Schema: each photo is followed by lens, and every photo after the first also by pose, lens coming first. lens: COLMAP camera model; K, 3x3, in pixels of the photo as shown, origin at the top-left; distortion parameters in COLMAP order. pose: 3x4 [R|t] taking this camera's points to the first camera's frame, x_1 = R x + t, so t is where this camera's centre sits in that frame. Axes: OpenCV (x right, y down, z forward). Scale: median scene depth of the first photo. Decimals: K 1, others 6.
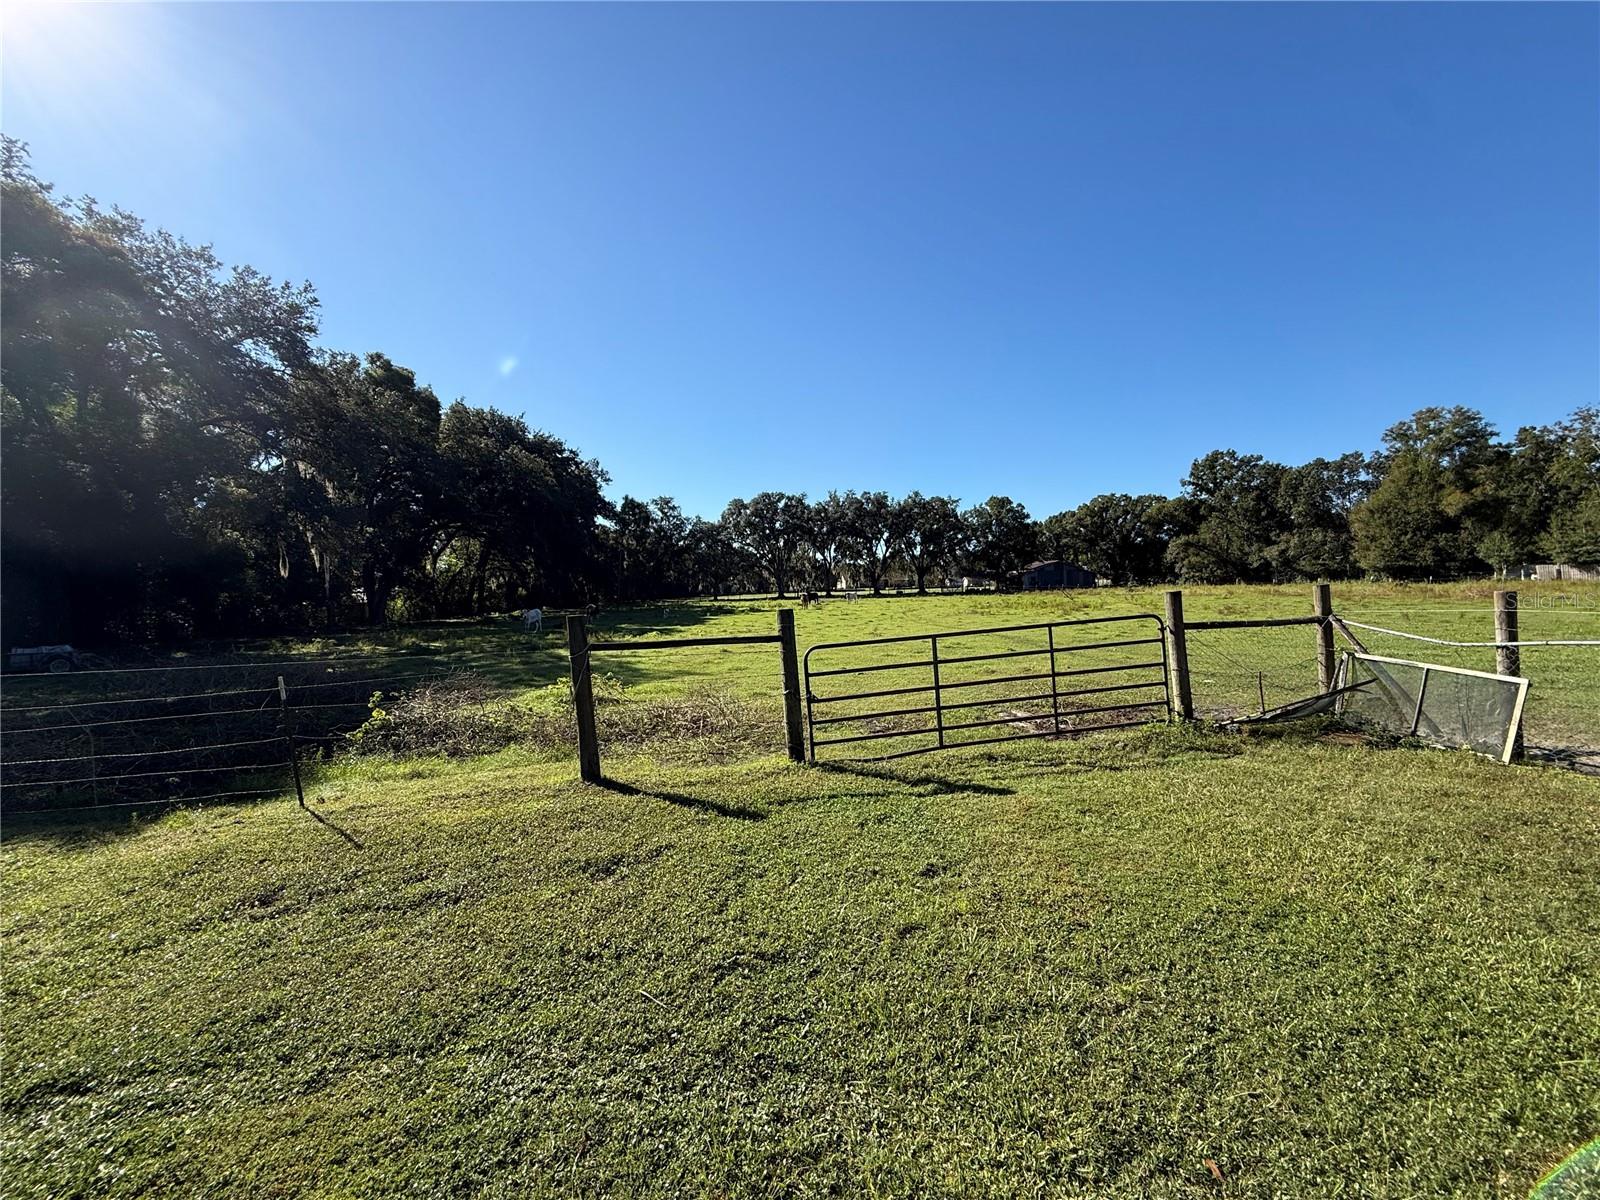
lens RADIAL K [[637.6, 0, 803.9], [0, 637.6, 599.6], [0, 0, 1]] dist [-0.001035, 0.001283]
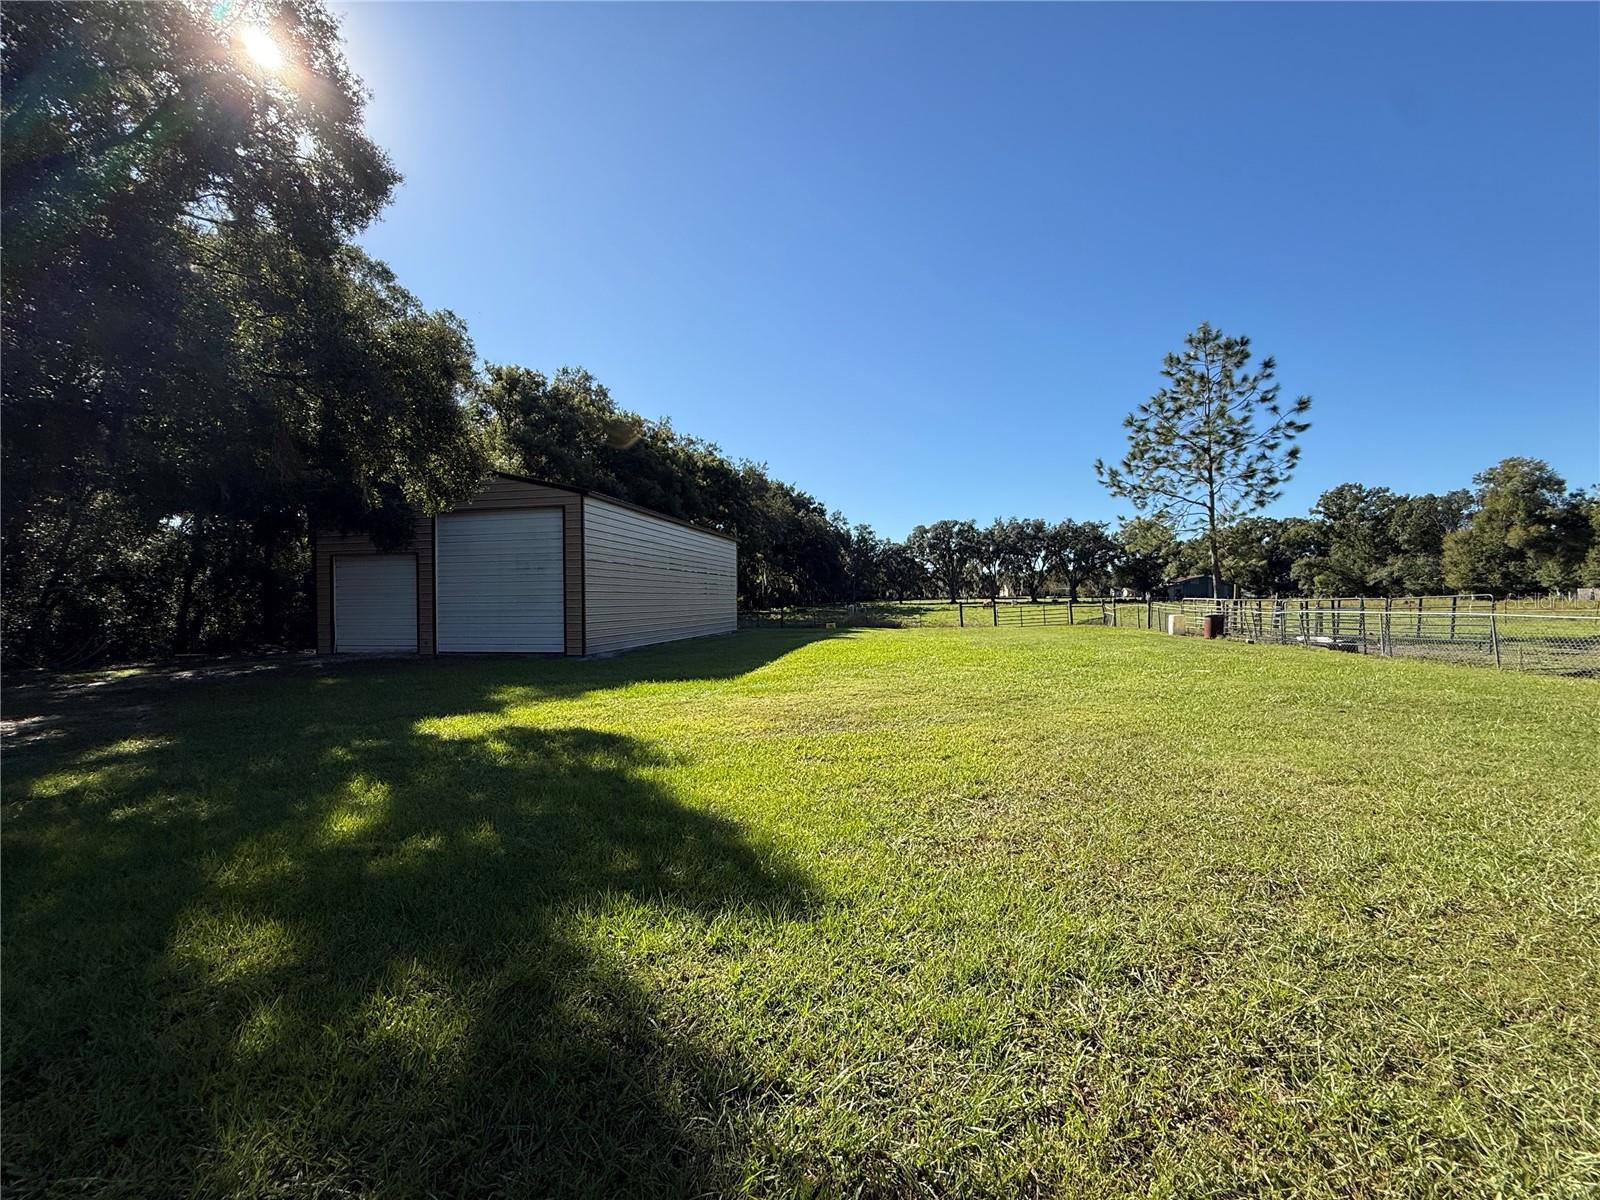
lens RADIAL K [[637.6, 0, 799.7], [0, 637.6, 598.4], [0, 0, 1]] dist [-0.001035, 0.001283]
pose [[0.968498, 0.018342, -0.248347, -0.018530], [-0.020876, 0.999753, -0.007573, 0.003829], [0.248146, 0.012519, 0.968642, -0.306290]]
